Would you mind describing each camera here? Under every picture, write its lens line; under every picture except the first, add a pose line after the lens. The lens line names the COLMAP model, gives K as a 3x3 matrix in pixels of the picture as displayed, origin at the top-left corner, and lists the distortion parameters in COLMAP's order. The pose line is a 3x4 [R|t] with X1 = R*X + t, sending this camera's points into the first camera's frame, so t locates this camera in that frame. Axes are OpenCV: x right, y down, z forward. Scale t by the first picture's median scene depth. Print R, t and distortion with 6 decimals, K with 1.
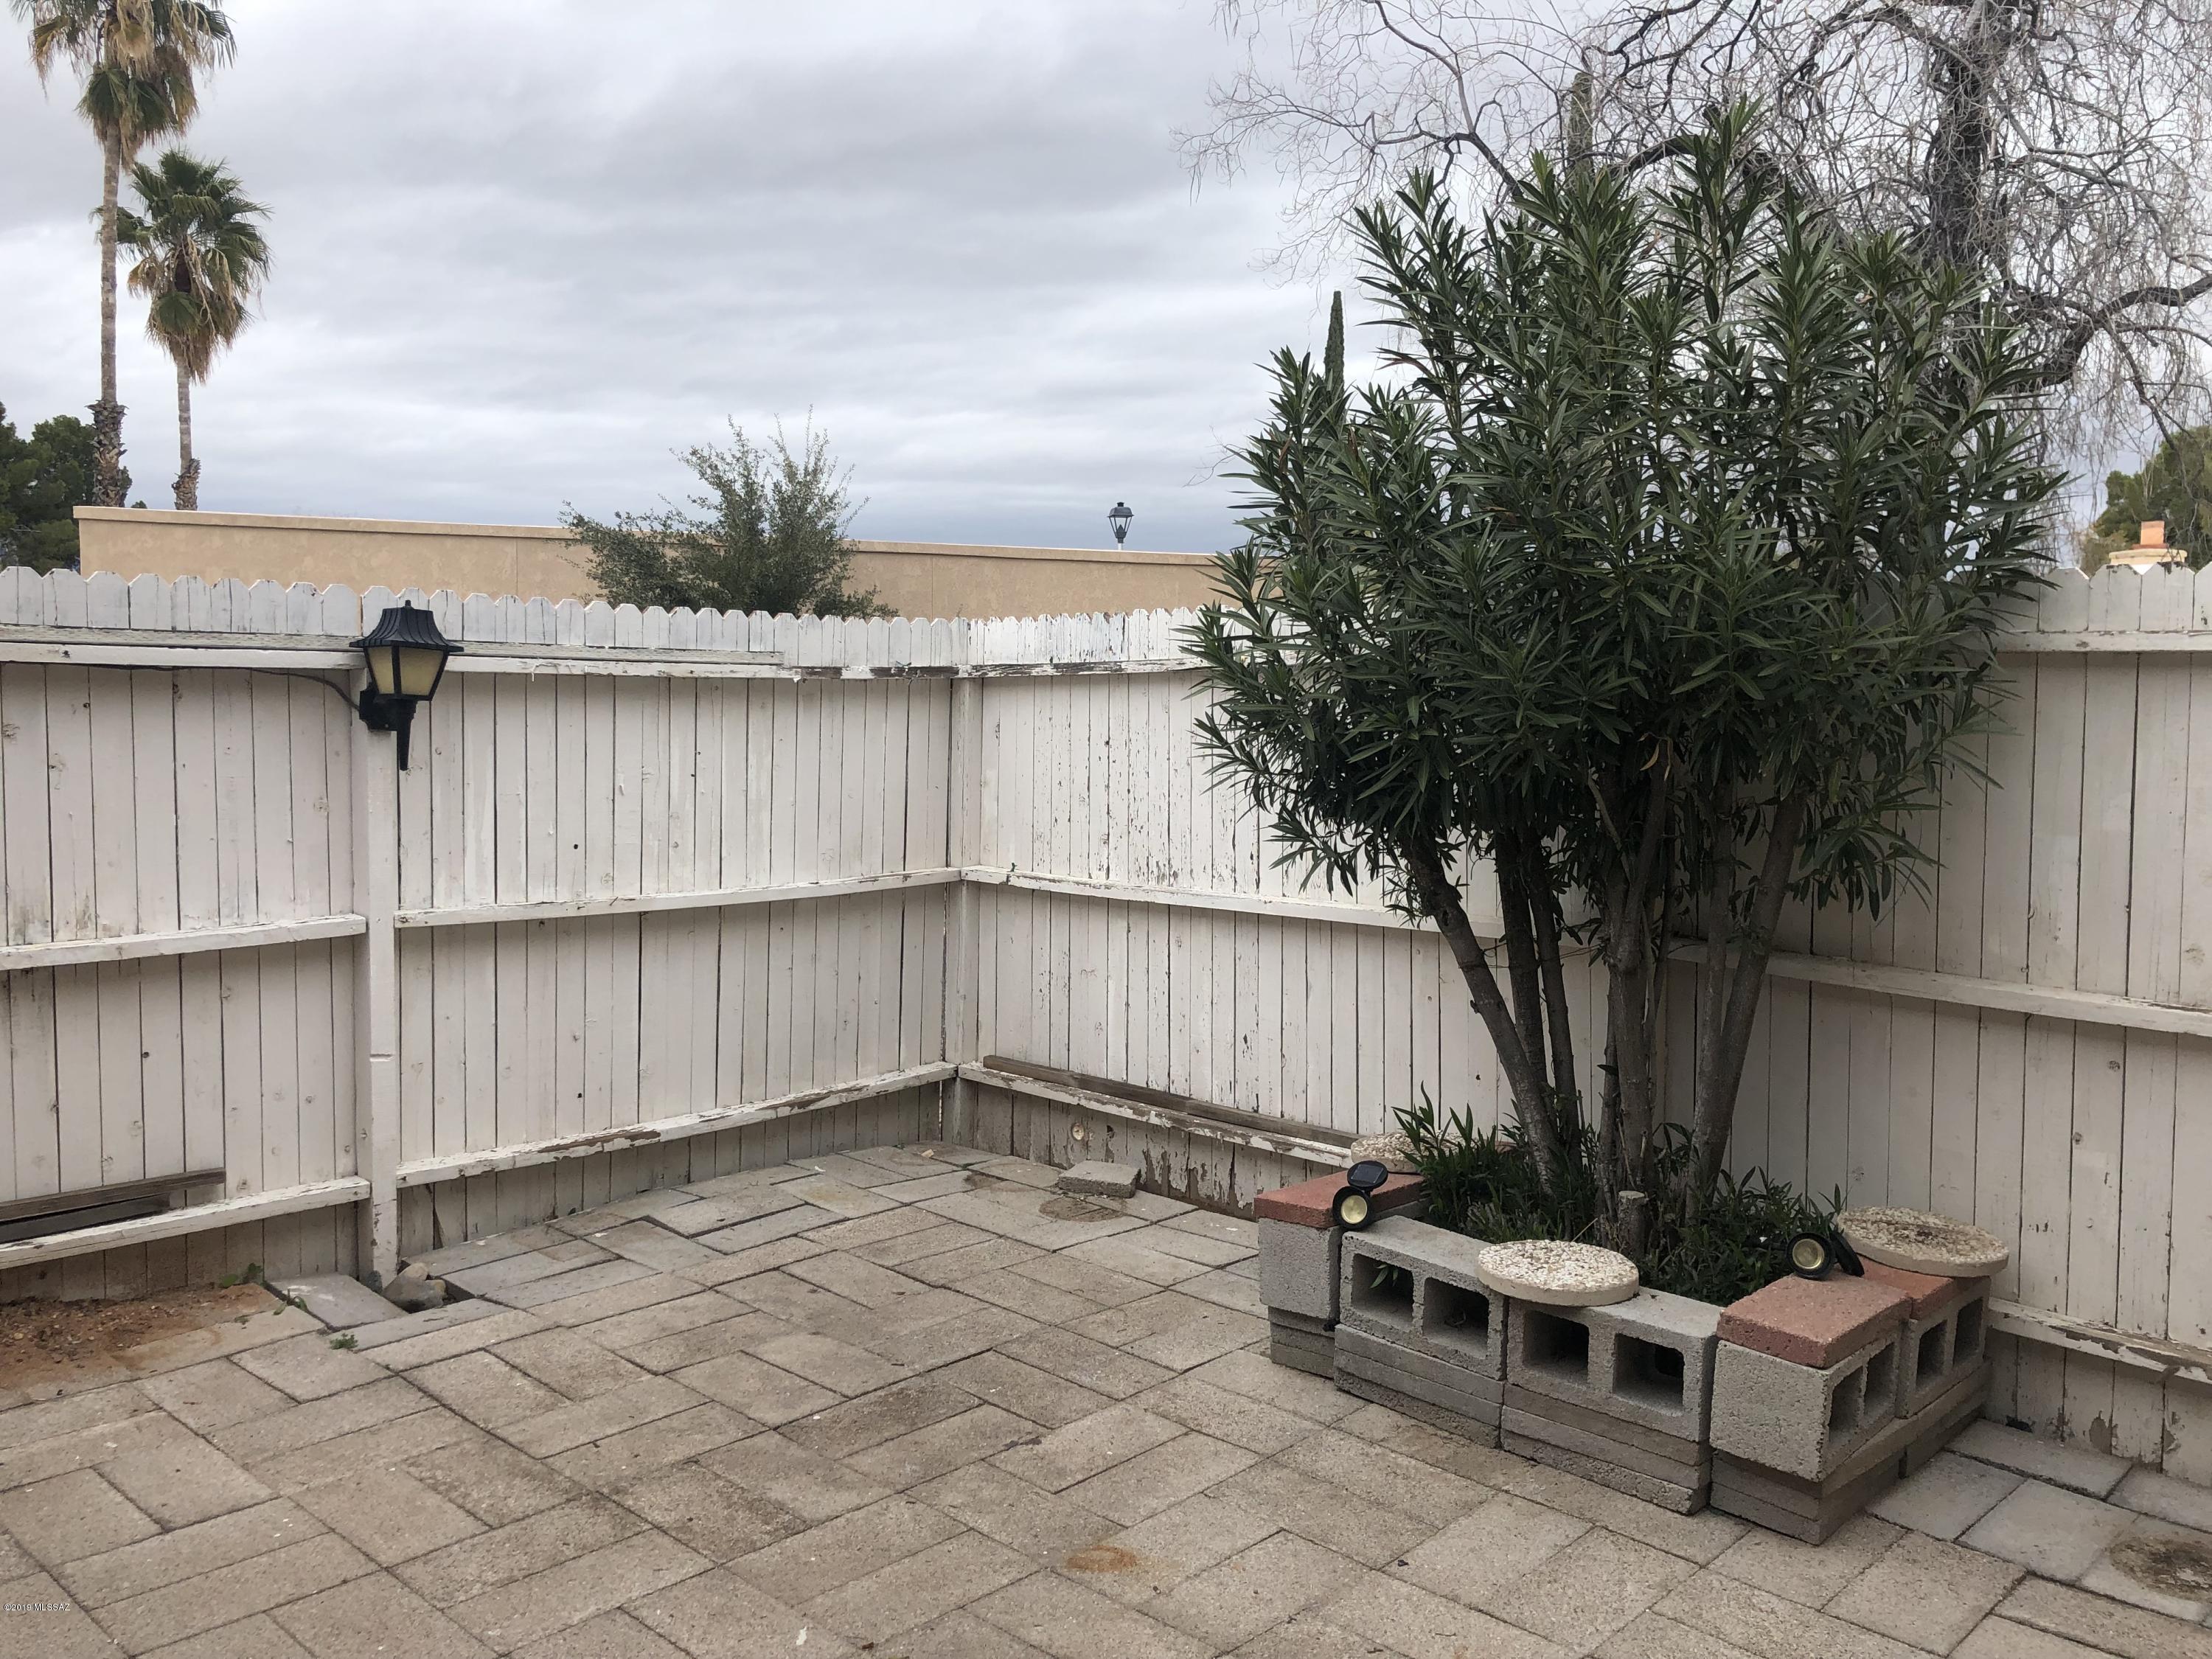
lens RADIAL K [[1804.6, 0, 1098.5], [0, 1804.6, 824.1], [0, 0, 1]] dist [0.055689, -0.075906]
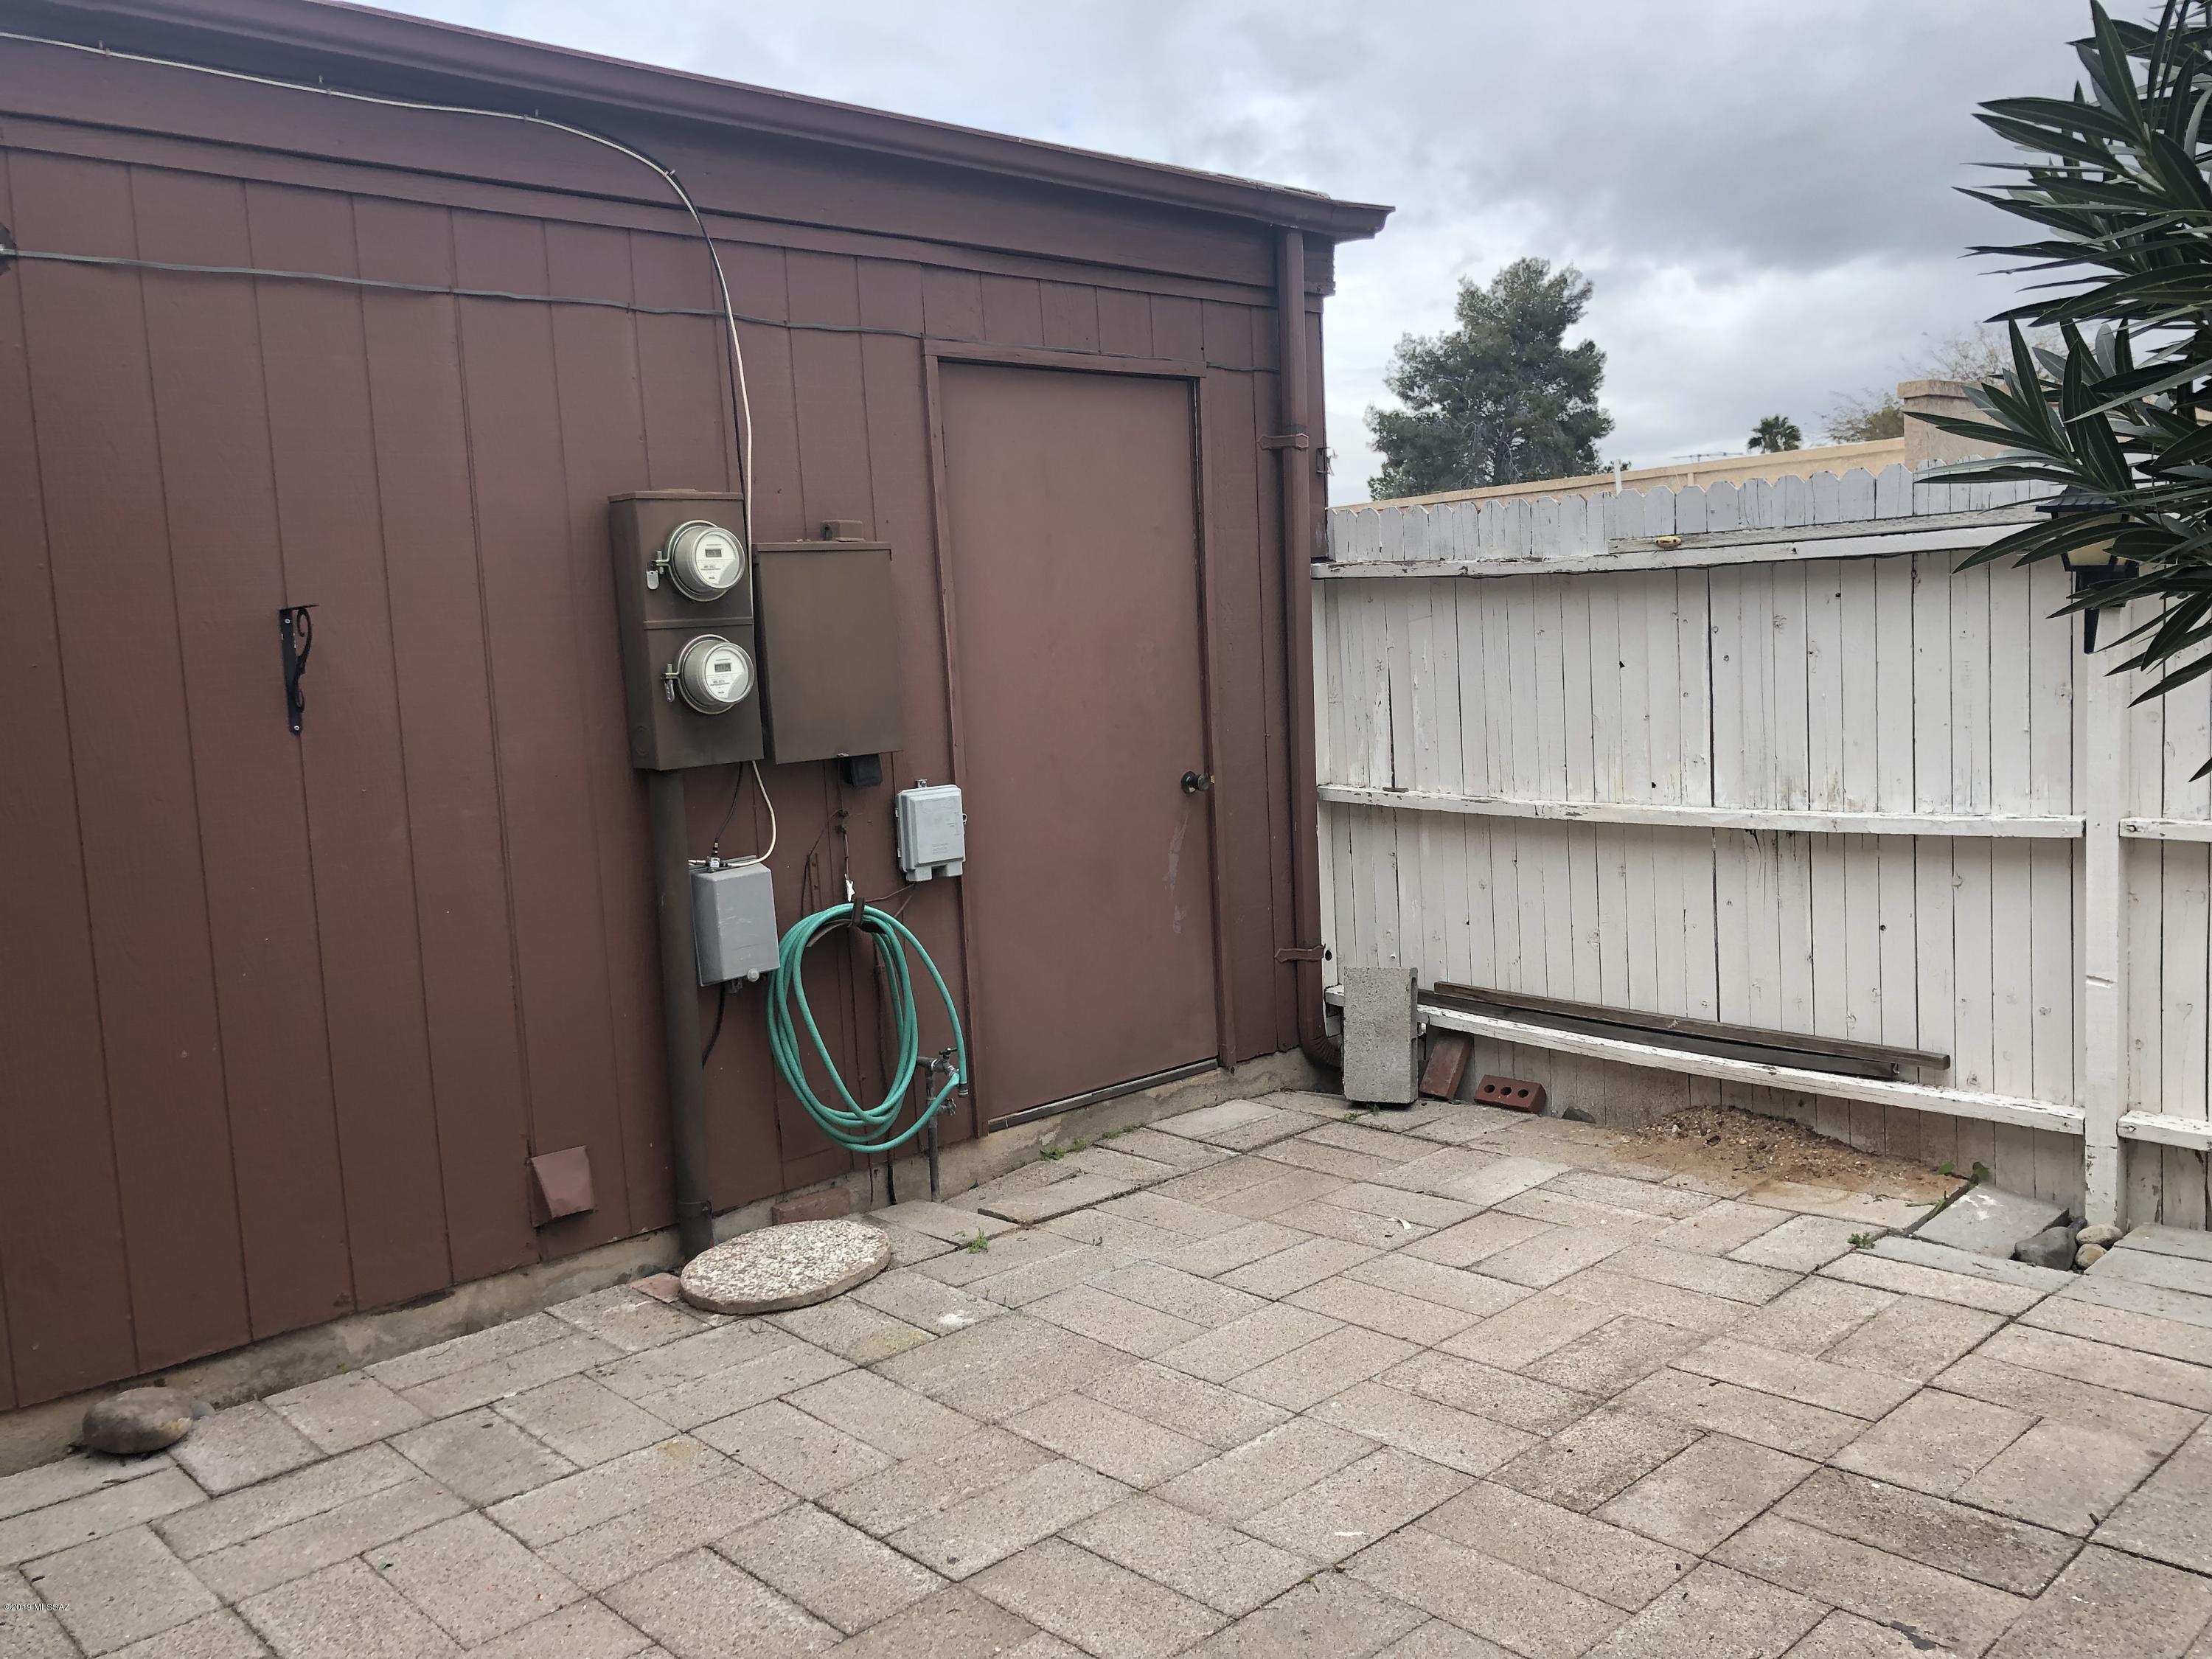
lens RADIAL K [[1804.6, 0, 1098.5], [0, 1804.6, 824.1], [0, 0, 1]] dist [0.055689, -0.075906]
pose [[-0.048995, 0.094100, -0.994356, 0.560729], [-0.019922, 0.995262, 0.095167, -0.024446], [0.998600, 0.024472, -0.046888, 0.627883]]
